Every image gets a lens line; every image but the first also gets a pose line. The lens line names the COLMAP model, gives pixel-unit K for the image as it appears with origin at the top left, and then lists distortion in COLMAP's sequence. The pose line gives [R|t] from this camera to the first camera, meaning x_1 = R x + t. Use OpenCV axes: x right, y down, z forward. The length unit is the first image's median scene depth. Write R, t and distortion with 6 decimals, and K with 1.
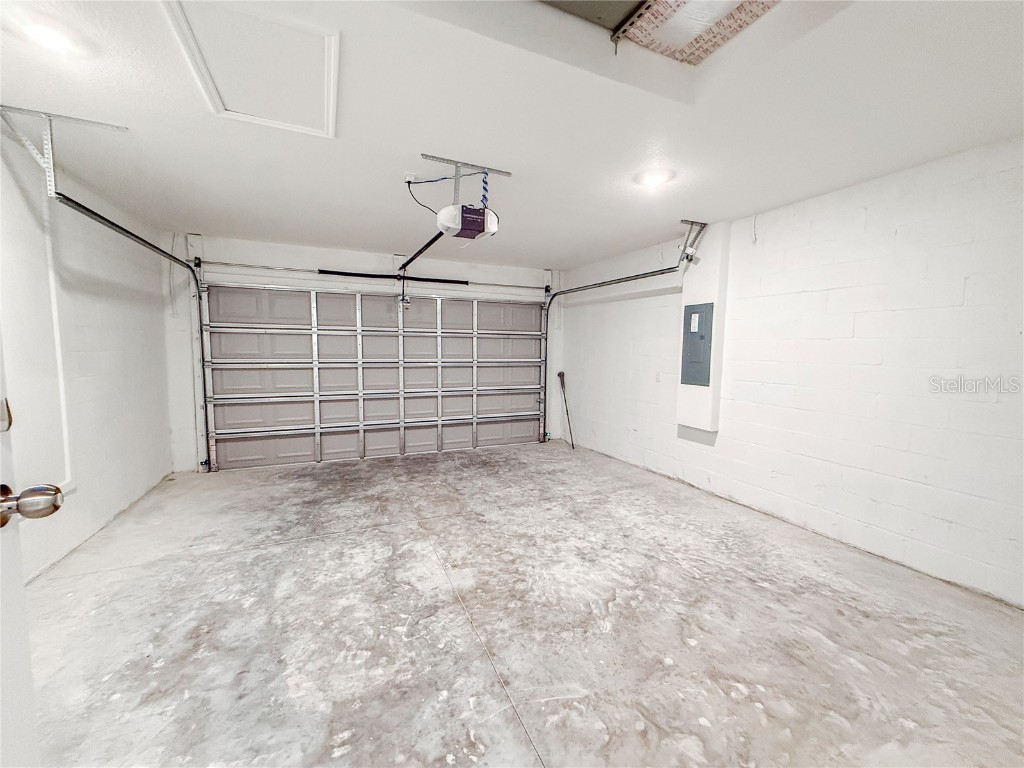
lens RADIAL K [[414.1, 0, 512.0], [0, 414.1, 384.0], [0, 0, 1]] dist [-0.000604, 0.000226]
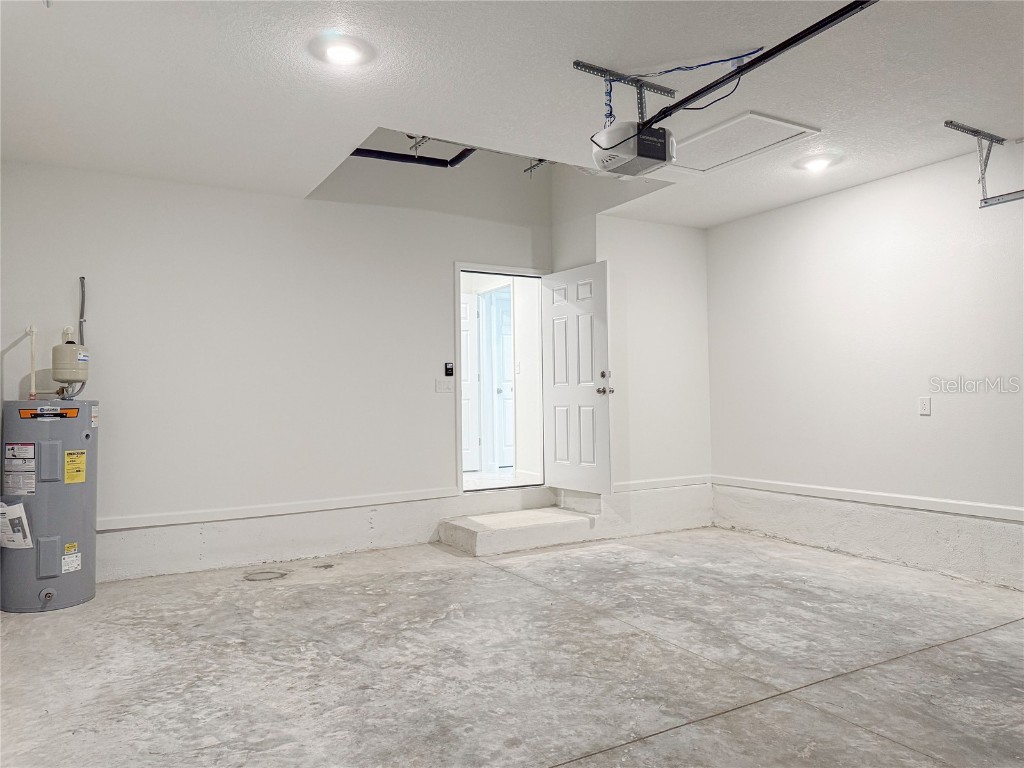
lens RADIAL K [[730.2, 0, 512.0], [0, 730.2, 384.0], [0, 0, 1]] dist [0.043816, -0.054650]
pose [[-0.994205, -0.003191, -0.107456, 0.183137], [-0.010349, 0.997758, 0.066120, -0.076043], [0.107004, 0.066848, -0.992009, 1.846671]]
